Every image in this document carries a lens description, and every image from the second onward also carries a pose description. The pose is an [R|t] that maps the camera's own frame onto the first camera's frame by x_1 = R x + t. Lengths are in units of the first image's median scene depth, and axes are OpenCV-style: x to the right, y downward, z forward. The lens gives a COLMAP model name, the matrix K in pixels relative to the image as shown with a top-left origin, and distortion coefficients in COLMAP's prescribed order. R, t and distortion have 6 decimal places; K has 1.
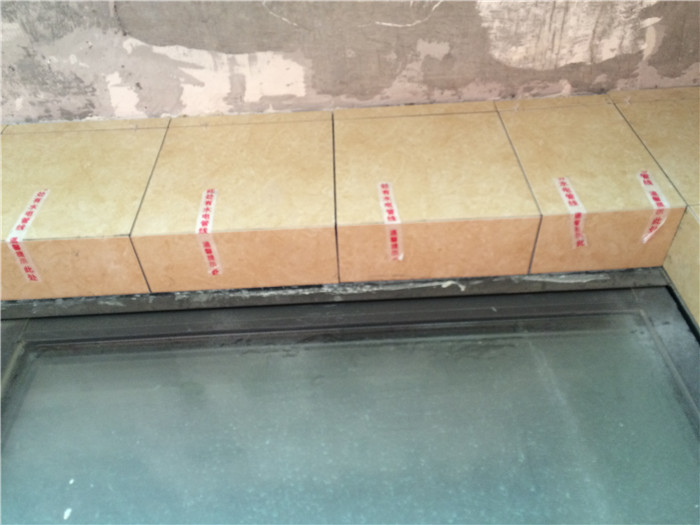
lens RADIAL K [[597.0, 0, 350.0], [0, 597.0, 262.5], [0, 0, 1]] dist [0.087186, -0.115694]
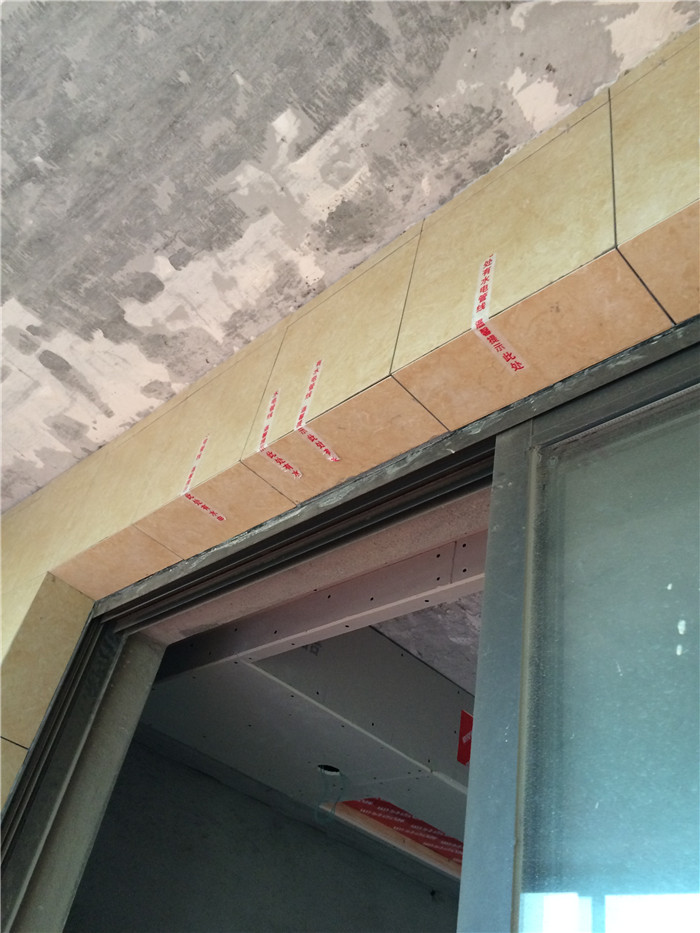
lens RADIAL K [[795.7, 0, 350.0], [0, 795.7, 466.5], [0, 0, 1]] dist [0.087186, -0.115694]
pose [[0.723532, -0.301509, -0.620962, -0.086304], [0.341243, 0.938188, -0.057929, 0.126912], [0.600045, -0.169986, 0.781697, 0.063752]]
